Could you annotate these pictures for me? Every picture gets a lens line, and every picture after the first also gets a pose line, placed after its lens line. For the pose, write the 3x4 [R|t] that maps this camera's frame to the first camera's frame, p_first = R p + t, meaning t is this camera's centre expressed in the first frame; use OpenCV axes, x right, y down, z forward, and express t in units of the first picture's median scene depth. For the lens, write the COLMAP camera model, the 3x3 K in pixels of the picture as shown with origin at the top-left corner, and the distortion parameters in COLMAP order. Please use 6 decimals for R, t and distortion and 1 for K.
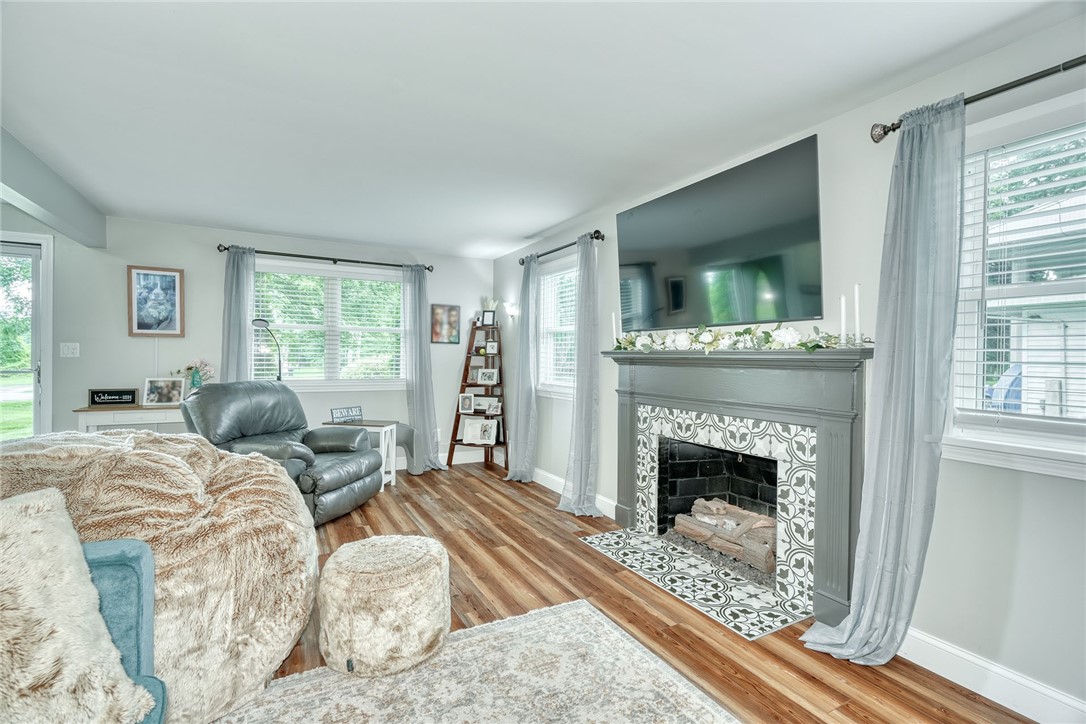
lens RADIAL K [[499.5, 0, 541.3], [0, 499.5, 362.2], [0, 0, 1]] dist [-0.003888, -0.000023]
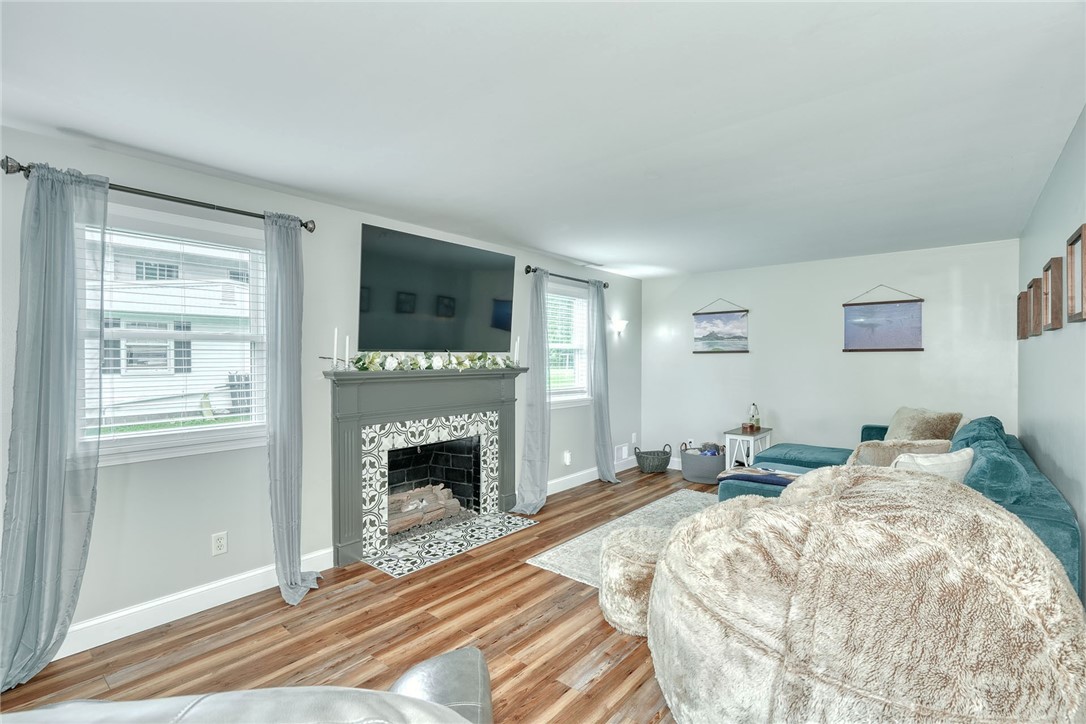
lens RADIAL K [[499.5, 0, 541.5], [0, 499.5, 357.9], [0, 0, 1]] dist [-0.003888, -0.000023]
pose [[-0.361397, -0.009871, 0.932360, -0.936277], [0.008979, 0.999861, 0.014066, -0.066080], [-0.932369, 0.013456, -0.361258, 1.158075]]
